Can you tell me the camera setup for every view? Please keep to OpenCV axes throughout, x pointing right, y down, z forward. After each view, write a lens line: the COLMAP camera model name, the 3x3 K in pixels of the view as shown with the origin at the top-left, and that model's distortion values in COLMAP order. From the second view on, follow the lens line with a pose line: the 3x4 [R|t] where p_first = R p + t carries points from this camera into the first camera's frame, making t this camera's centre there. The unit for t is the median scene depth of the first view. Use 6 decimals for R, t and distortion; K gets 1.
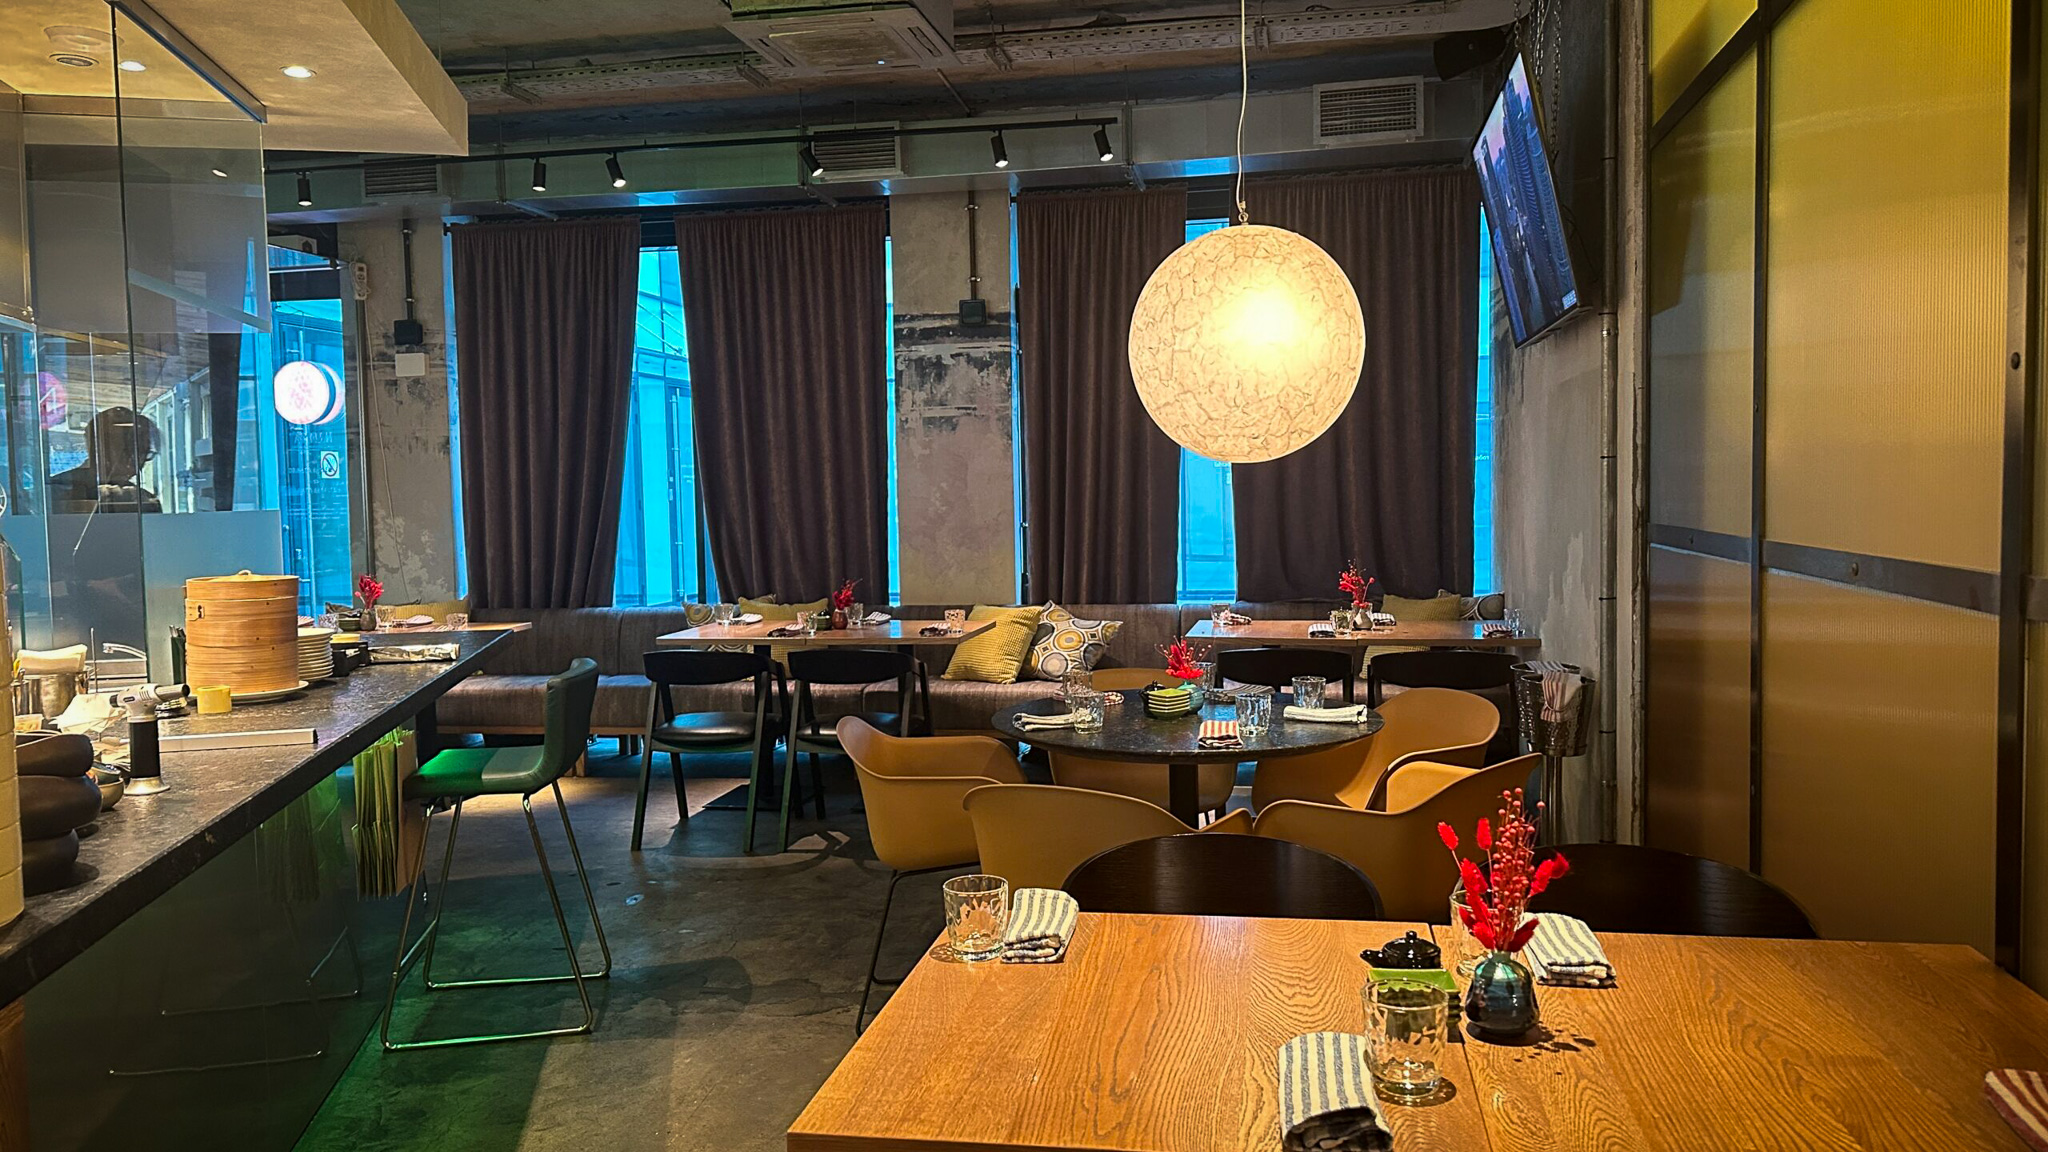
lens RADIAL K [[1418.6, 0, 1029.3], [0, 1418.6, 565.3], [0, 0, 1]] dist [0.077769, -0.095256]
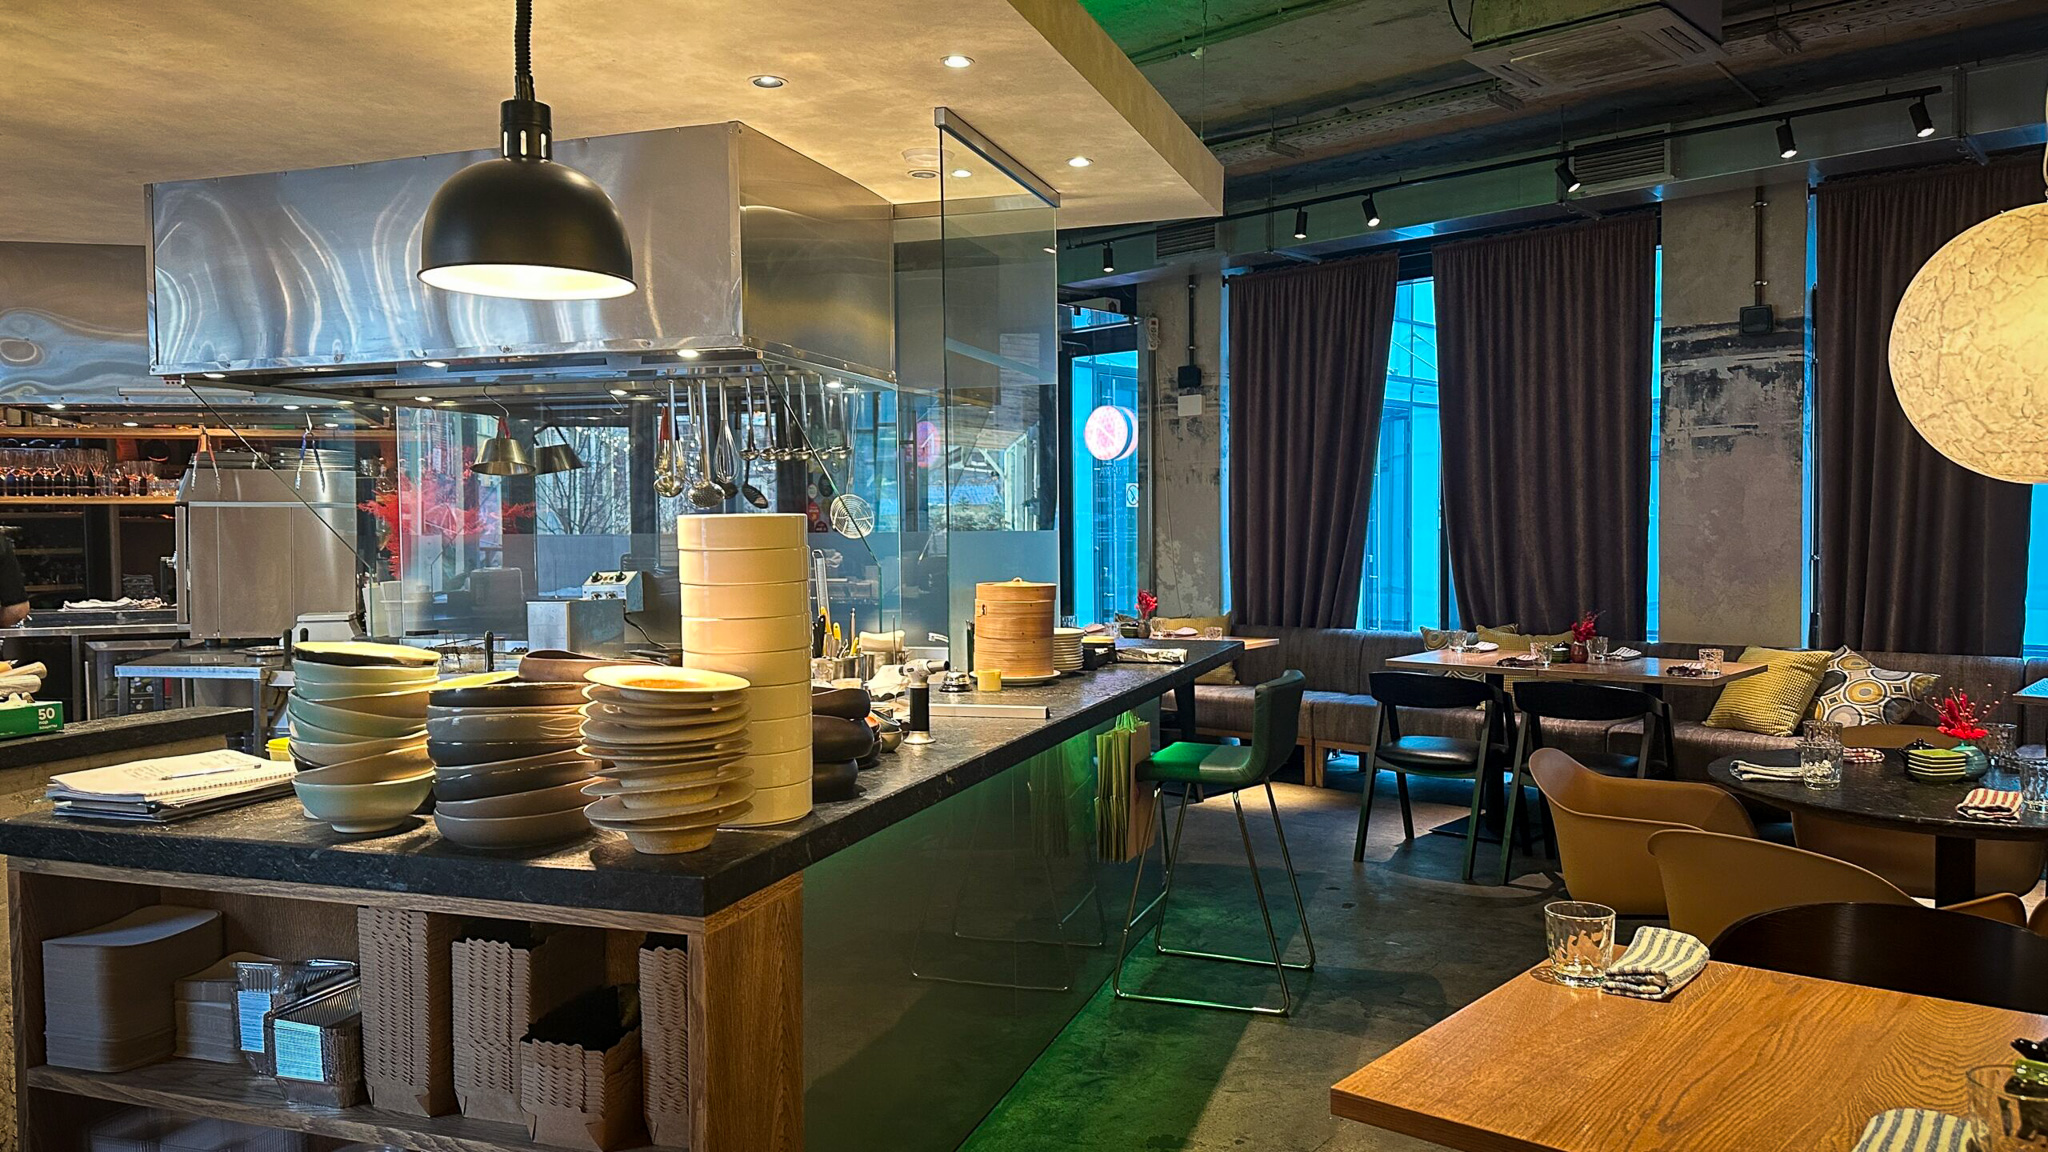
lens RADIAL K [[1418.6, 0, 1030.2], [0, 1418.6, 582.0], [0, 0, 1]] dist [0.077769, -0.095256]
pose [[0.857676, 0.028750, -0.513386, 0.038248], [-0.033252, 0.999447, 0.000418, 0.002586], [0.513114, 0.016712, 0.858158, -0.015214]]
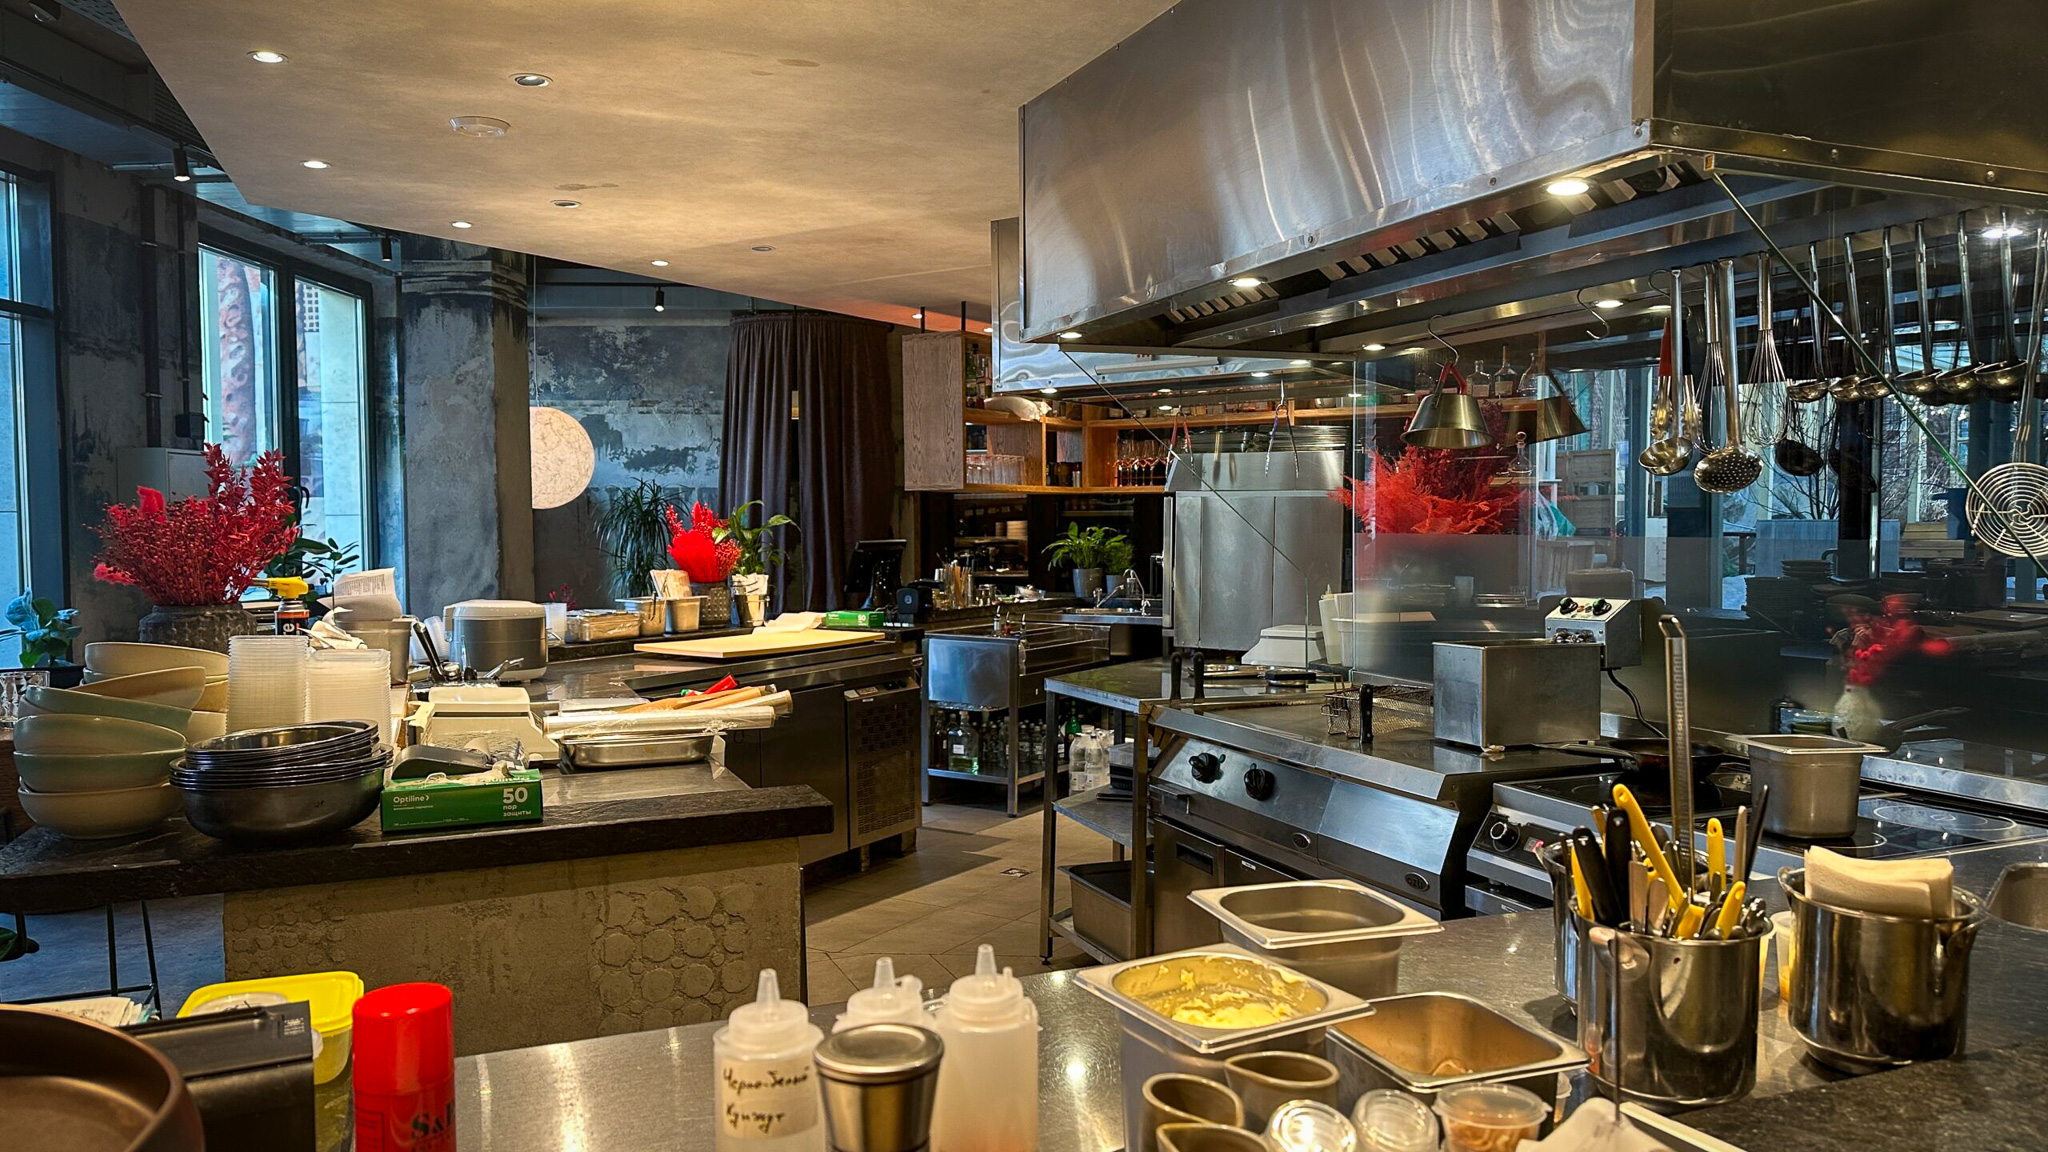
lens RADIAL K [[1418.6, 0, 1045.6], [0, 1418.6, 566.4], [0, 0, 1]] dist [0.077769, -0.095256]
pose [[0.185321, 0.049723, -0.981419, -0.109725], [-0.050876, 0.997865, 0.040949, -0.015130], [0.981360, 0.042342, 0.187455, 0.250939]]
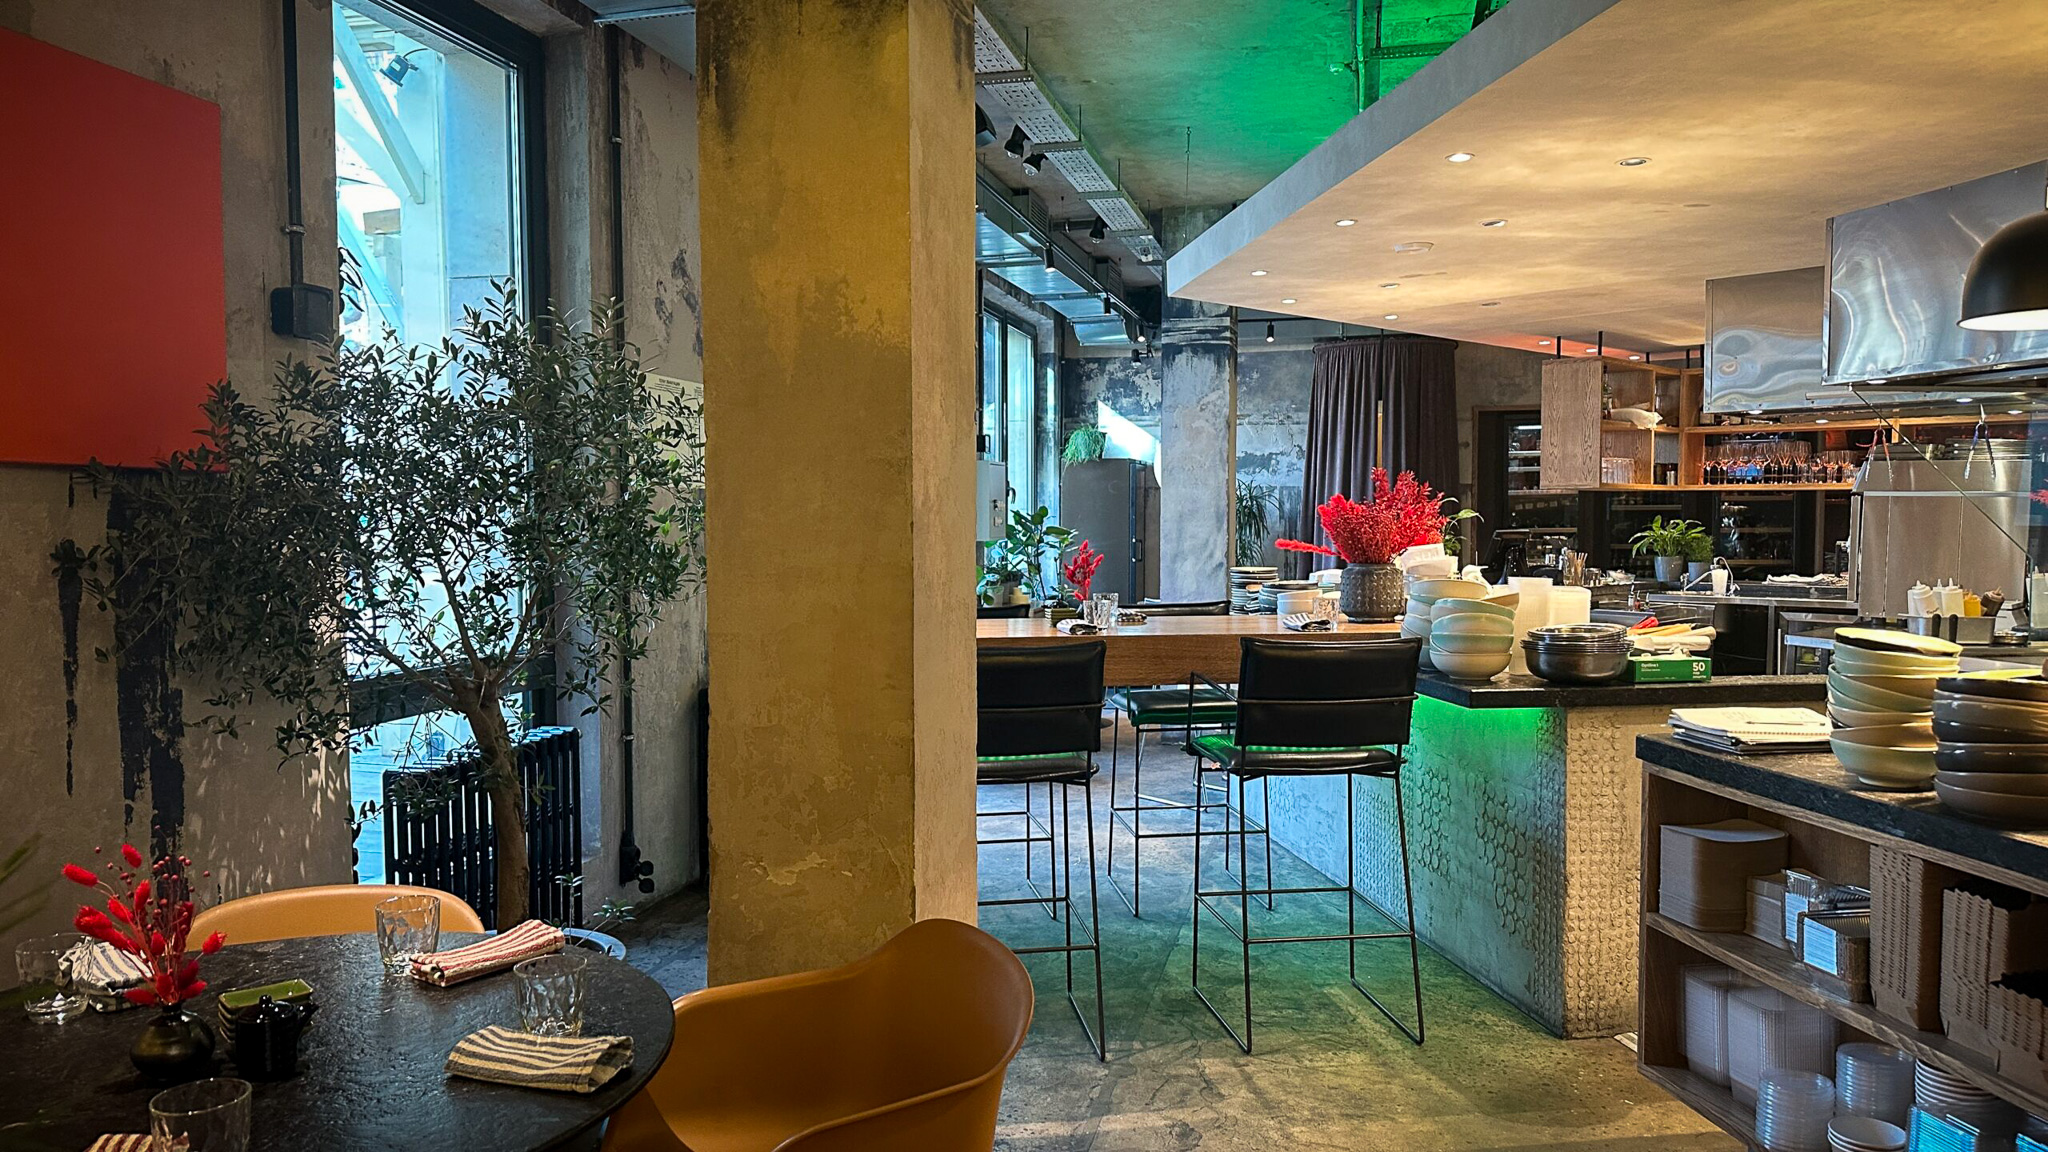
lens RADIAL K [[1418.6, 0, 1016.1], [0, 1418.6, 577.5], [0, 0, 1]] dist [0.077769, -0.095256]
pose [[-0.063105, 0.063450, -0.995988, 0.136855], [-0.050196, 0.996512, 0.066664, -0.006581], [0.996744, 0.054201, -0.059700, -0.029313]]
